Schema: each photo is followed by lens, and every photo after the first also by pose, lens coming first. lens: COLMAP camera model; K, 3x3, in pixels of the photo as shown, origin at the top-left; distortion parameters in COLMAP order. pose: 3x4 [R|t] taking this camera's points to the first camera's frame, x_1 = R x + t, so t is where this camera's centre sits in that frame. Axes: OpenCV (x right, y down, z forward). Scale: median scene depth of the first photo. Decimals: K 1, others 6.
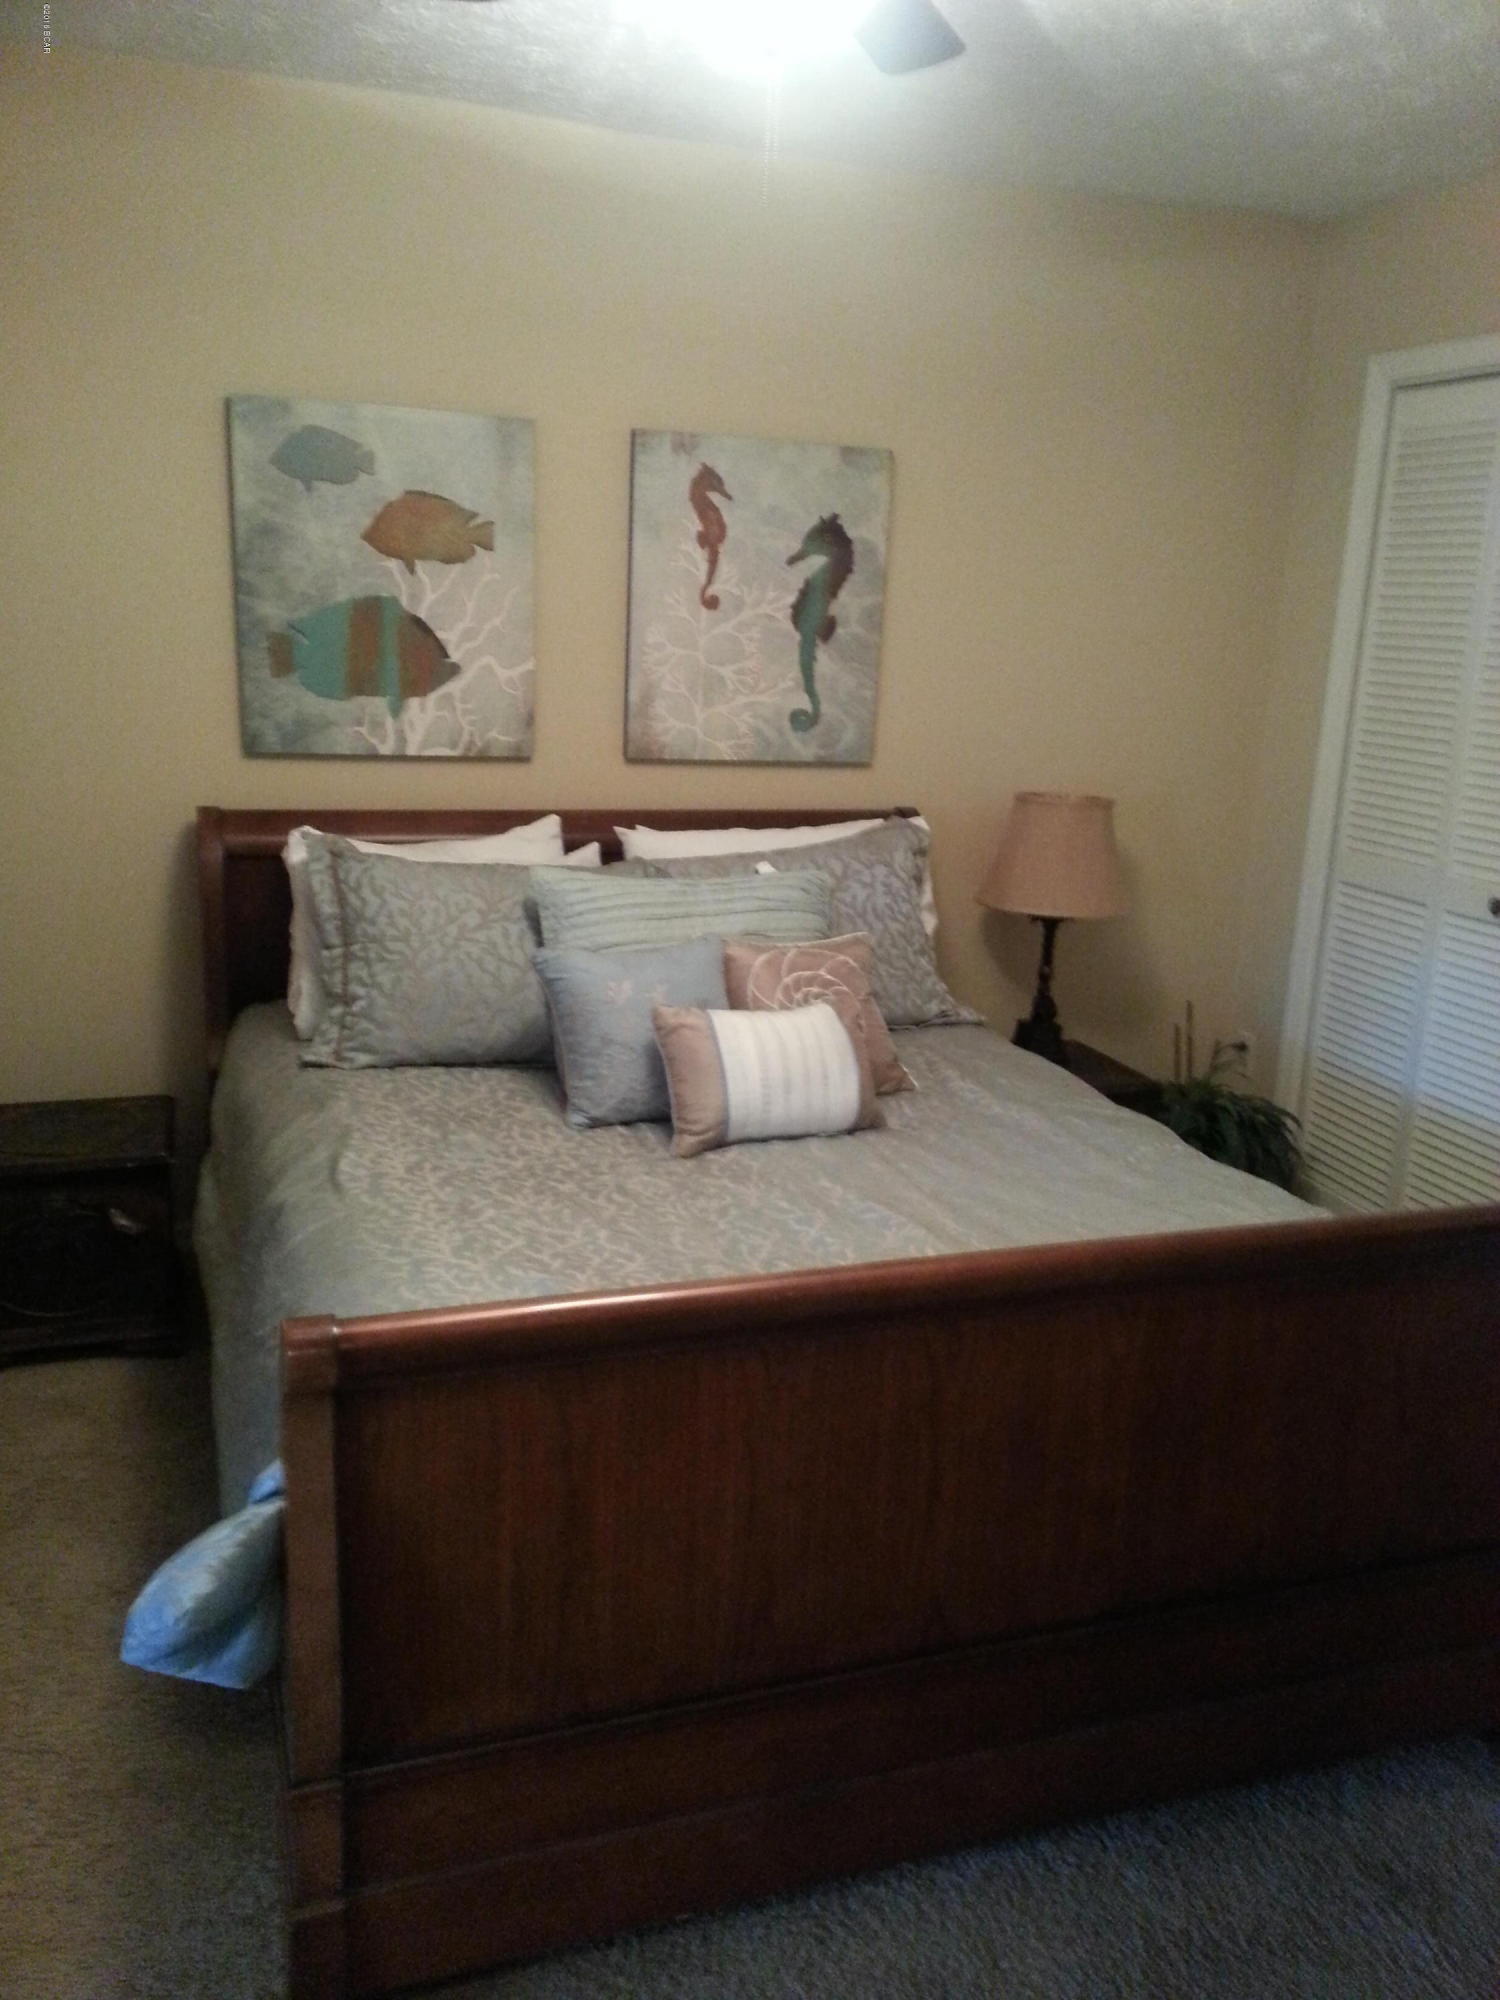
lens RADIAL K [[1592.2, 0, 766.8], [0, 1592.2, 1009.1], [0, 0, 1]] dist [0.144143, -0.239206]
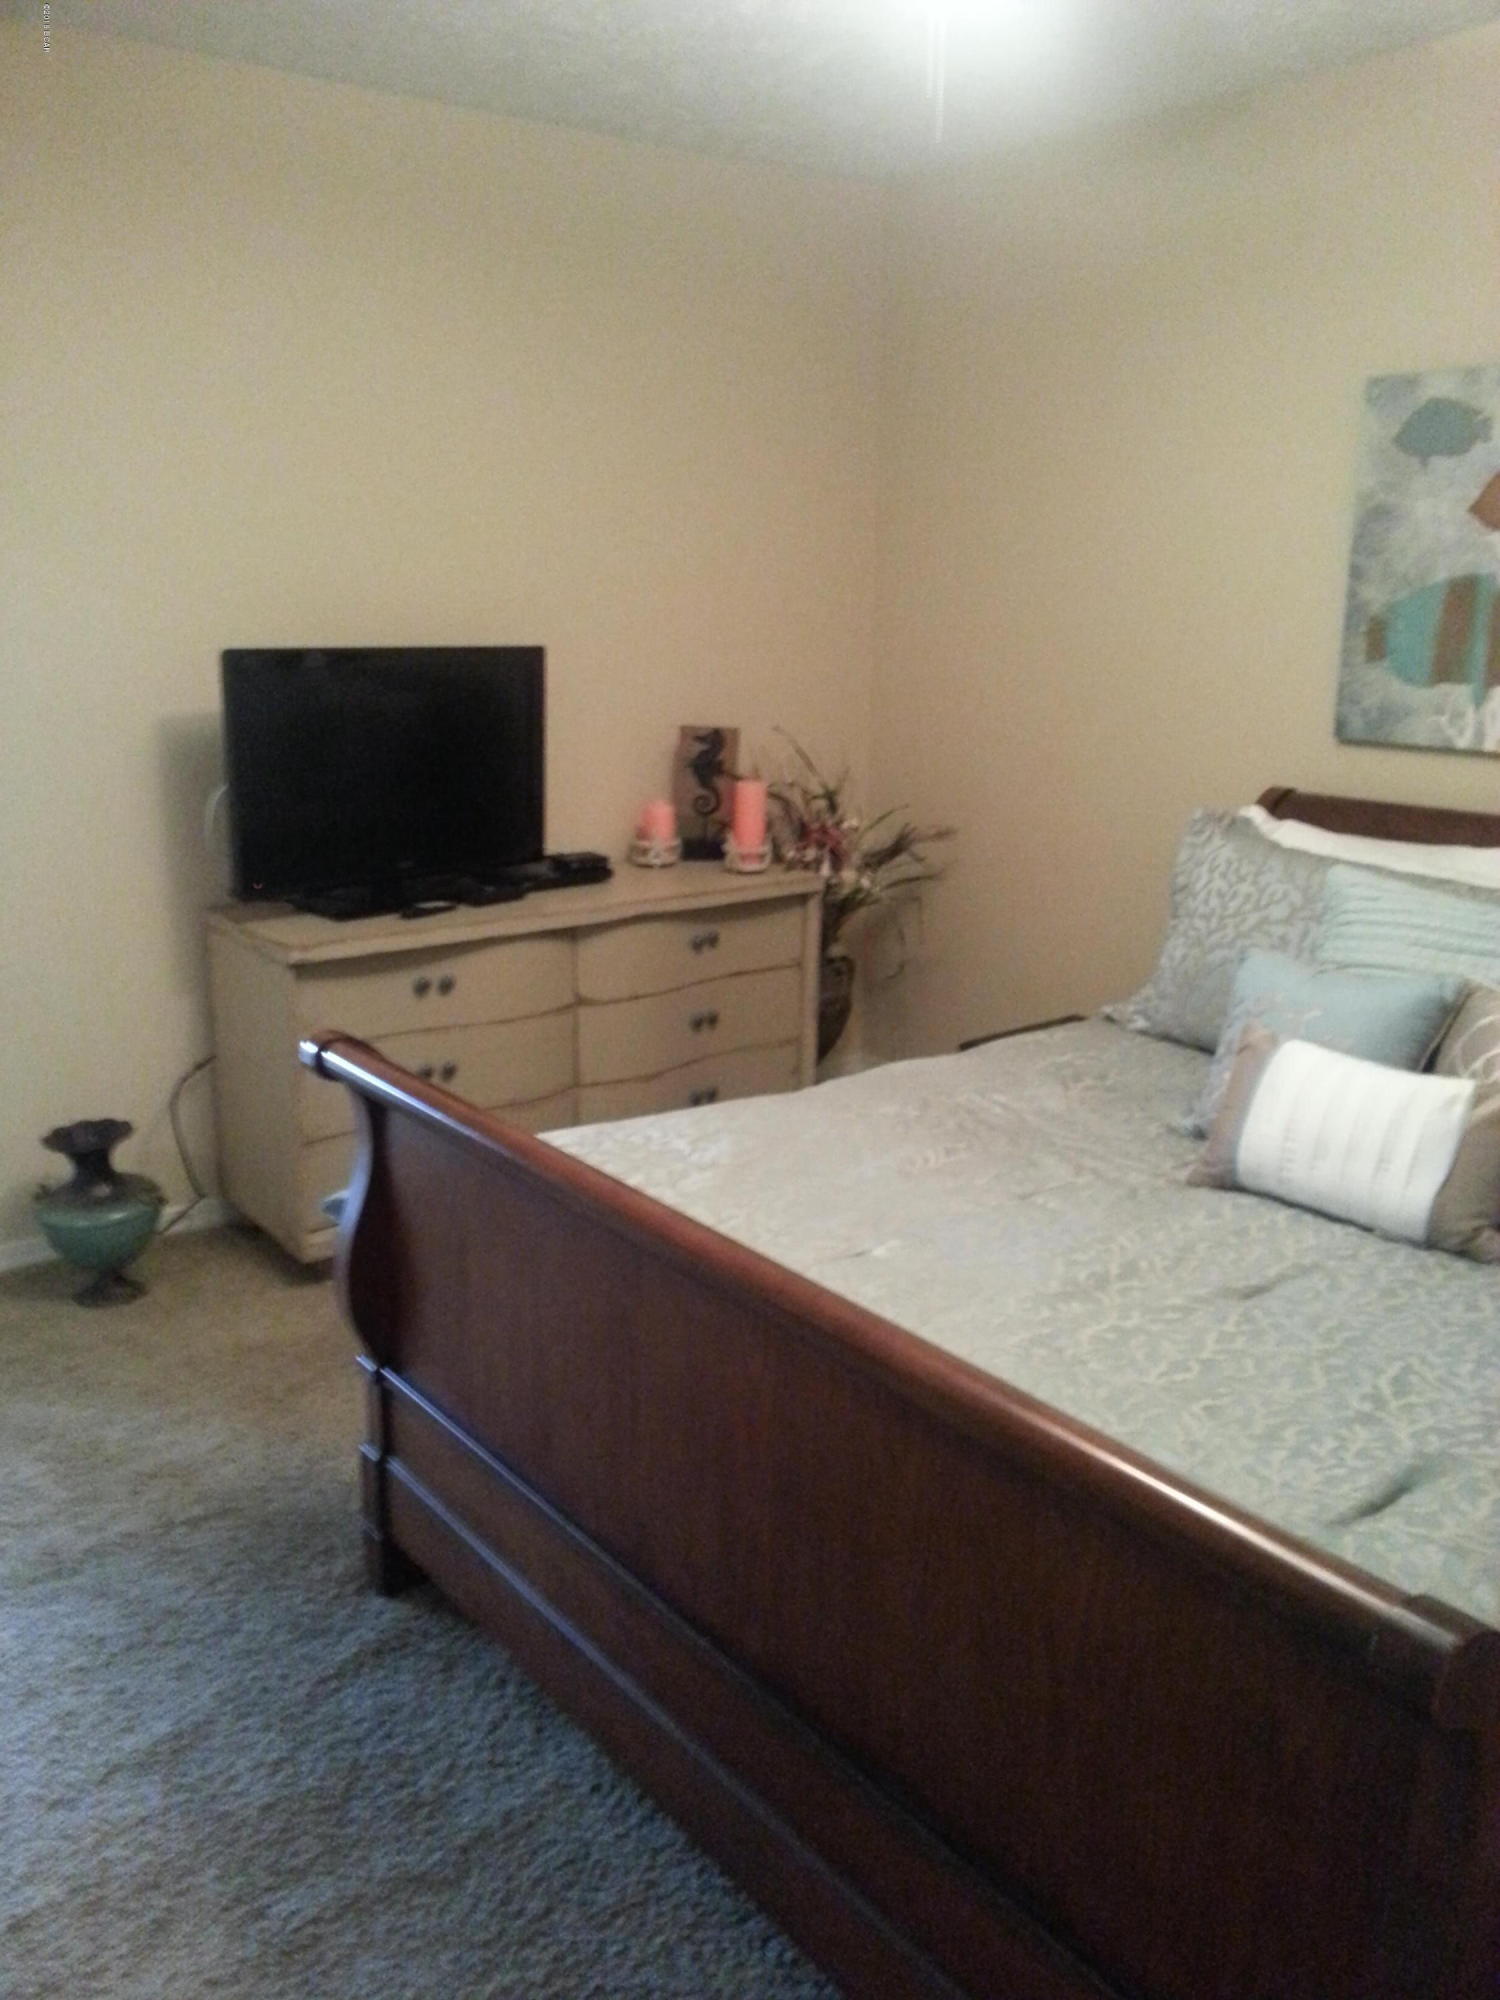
lens RADIAL K [[1592.2, 0, 766.8], [0, 1592.2, 1009.1], [0, 0, 1]] dist [0.144143, -0.239206]
pose [[0.339962, 0.209379, -0.916835, 0.520085], [-0.227596, 0.964238, 0.135813, -0.053796], [0.912484, 0.162496, 0.375458, 0.335718]]
